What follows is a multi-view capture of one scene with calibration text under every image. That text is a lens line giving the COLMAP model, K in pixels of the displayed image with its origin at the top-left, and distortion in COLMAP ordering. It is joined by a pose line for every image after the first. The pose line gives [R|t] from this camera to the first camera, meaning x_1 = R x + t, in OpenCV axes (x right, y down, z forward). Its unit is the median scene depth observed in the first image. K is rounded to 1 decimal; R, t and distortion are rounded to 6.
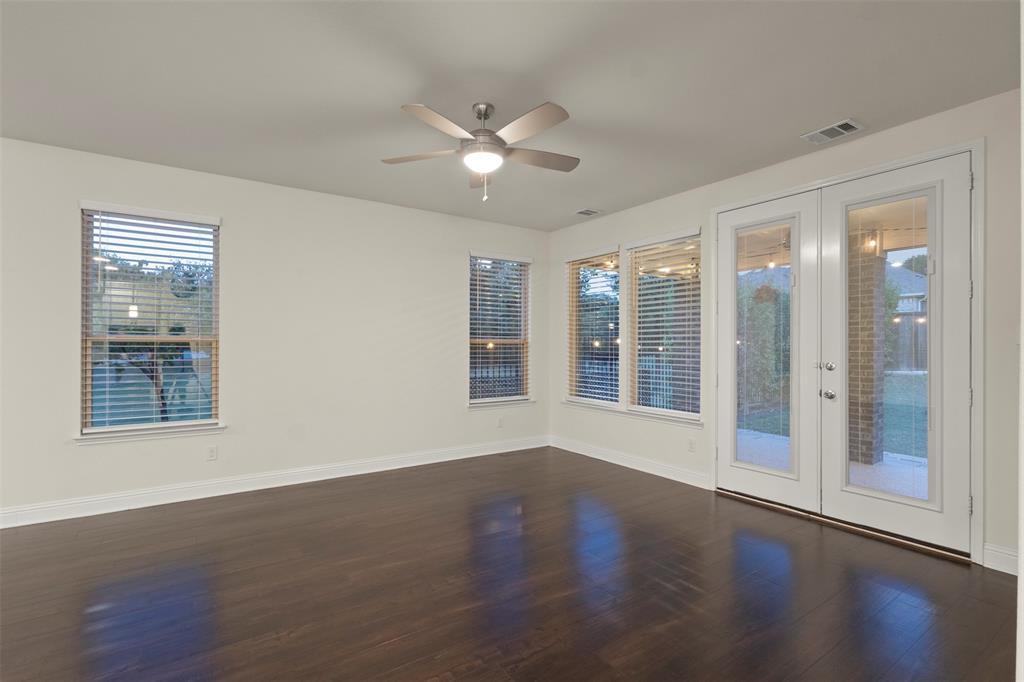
lens RADIAL K [[465.2, 0, 525.3], [0, 465.2, 336.3], [0, 0, 1]] dist [-0.002003, -0.000060]
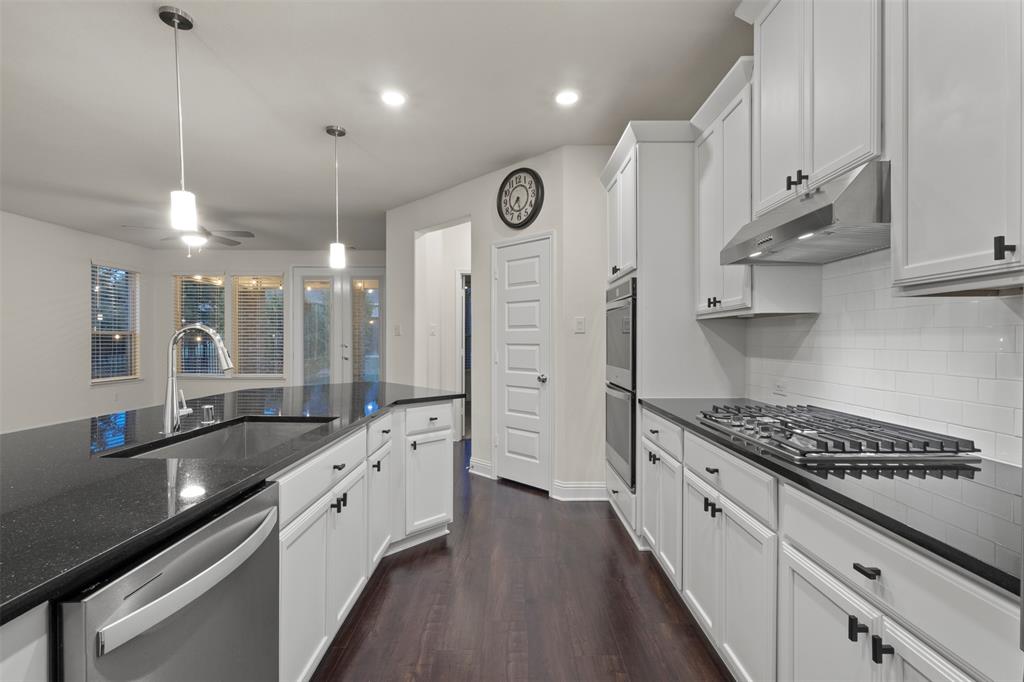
lens RADIAL K [[473.3, 0, 507.8], [0, 473.3, 340.5], [0, 0, 1]] dist [0.000495, 0.000120]
pose [[0.578929, -0.002133, 0.815375, -0.516696], [-0.016117, 0.999771, 0.014059, -0.004929], [-0.815219, -0.021280, 0.578762, -0.657047]]
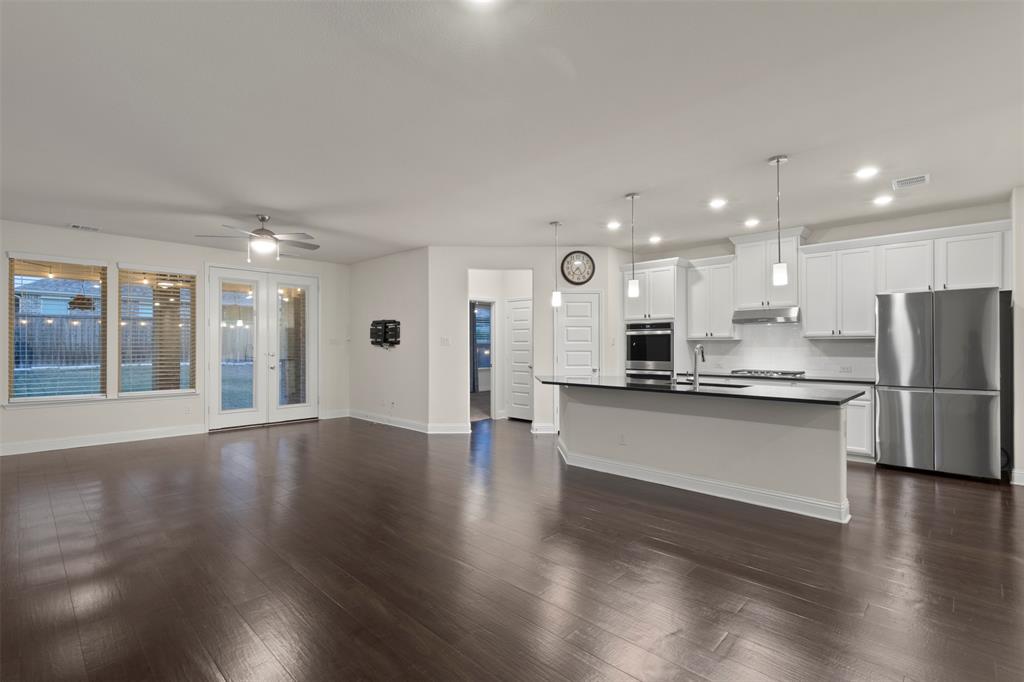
lens RADIAL K [[473.3, 0, 507.8], [0, 473.3, 340.5], [0, 0, 1]] dist [0.000495, 0.000120]
pose [[-0.193173, 0.005422, 0.981150, -1.153008], [-0.018828, 0.999780, -0.009232, -0.002050], [-0.980984, -0.020257, -0.193029, 0.221616]]
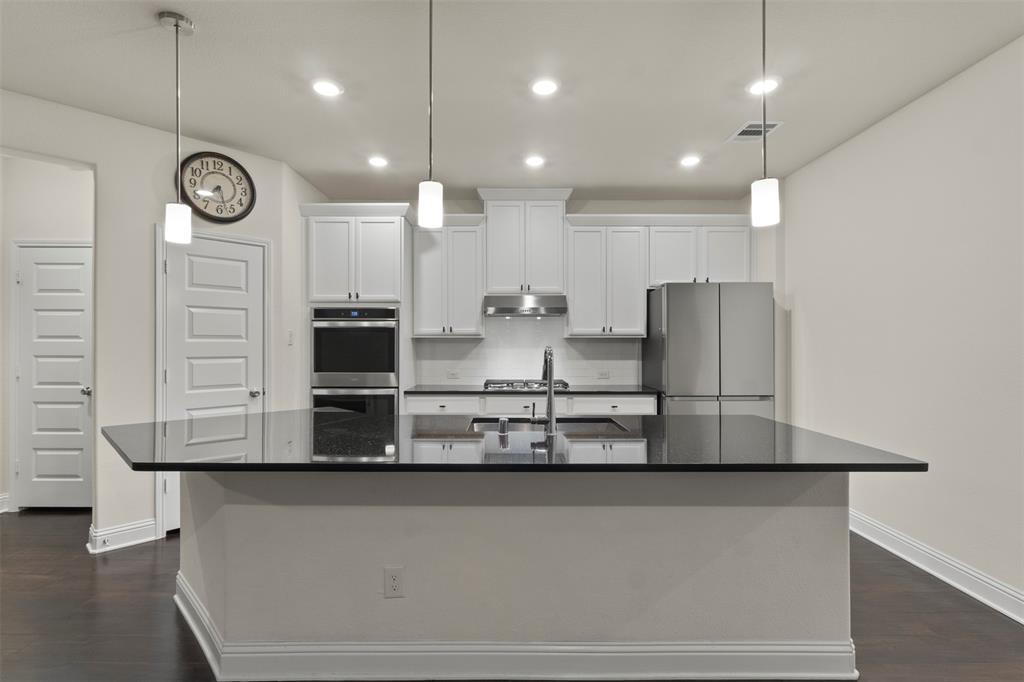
lens RADIAL K [[477.0, 0, 515.8], [0, 477.0, 343.9], [0, 0, 1]] dist [0.002692, 0.000388]
pose [[-0.823847, -0.003674, 0.566801, -0.597659], [-0.014538, 0.999787, -0.014650, -0.003661], [-0.566626, -0.020310, -0.823725, 0.080093]]
